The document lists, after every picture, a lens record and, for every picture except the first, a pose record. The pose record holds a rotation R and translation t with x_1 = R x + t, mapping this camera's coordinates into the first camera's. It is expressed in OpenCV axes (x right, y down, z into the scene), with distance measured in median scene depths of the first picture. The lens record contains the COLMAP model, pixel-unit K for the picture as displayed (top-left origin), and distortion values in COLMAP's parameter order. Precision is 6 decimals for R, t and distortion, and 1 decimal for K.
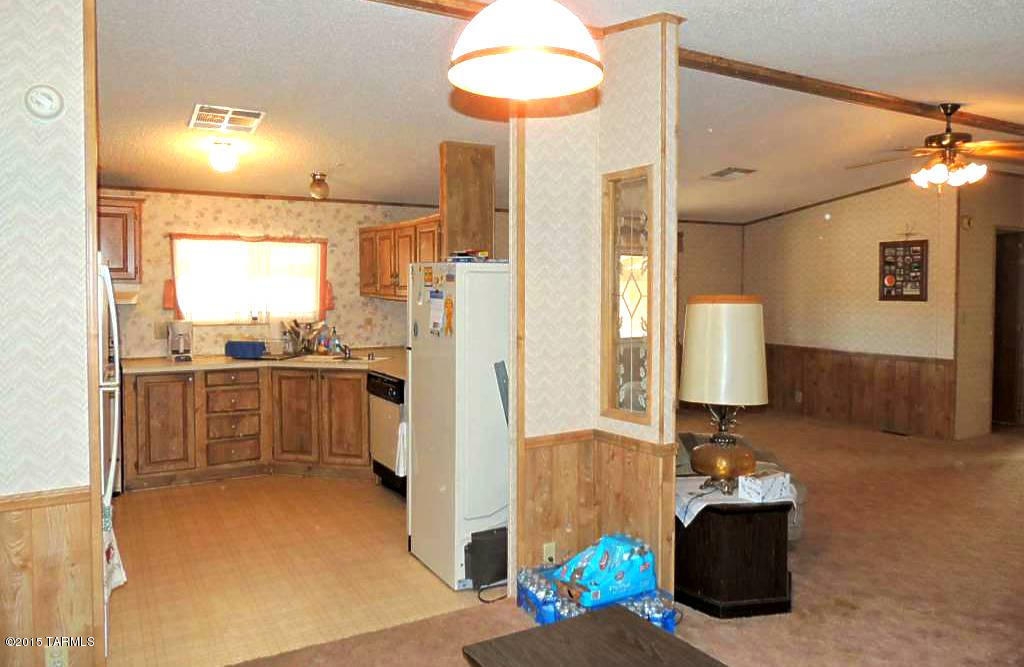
lens RADIAL K [[701.6, 0, 516.2], [0, 701.6, 332.4], [0, 0, 1]] dist [-0.001249, -0.001437]
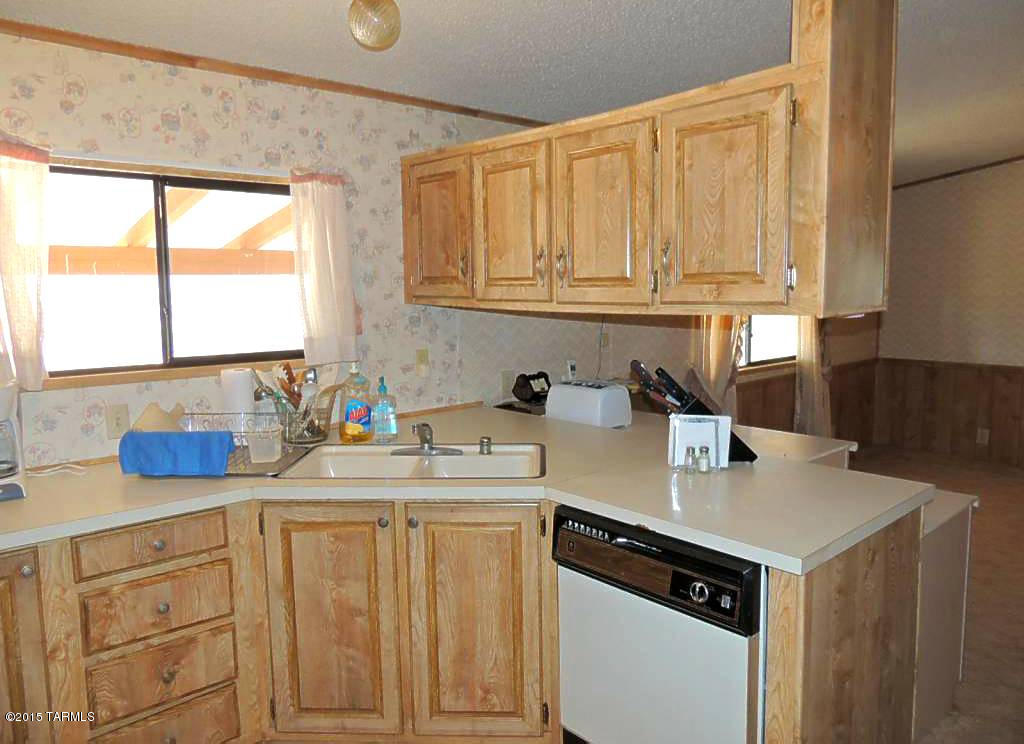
lens RADIAL K [[698.7, 0, 508.3], [0, 698.7, 371.1], [0, 0, 1]] dist [-0.011649, 0.002678]
pose [[0.980343, -0.035385, 0.194102, -0.287056], [0.024455, 0.997992, 0.058424, -0.037392], [-0.195779, -0.052528, 0.979240, 0.608184]]
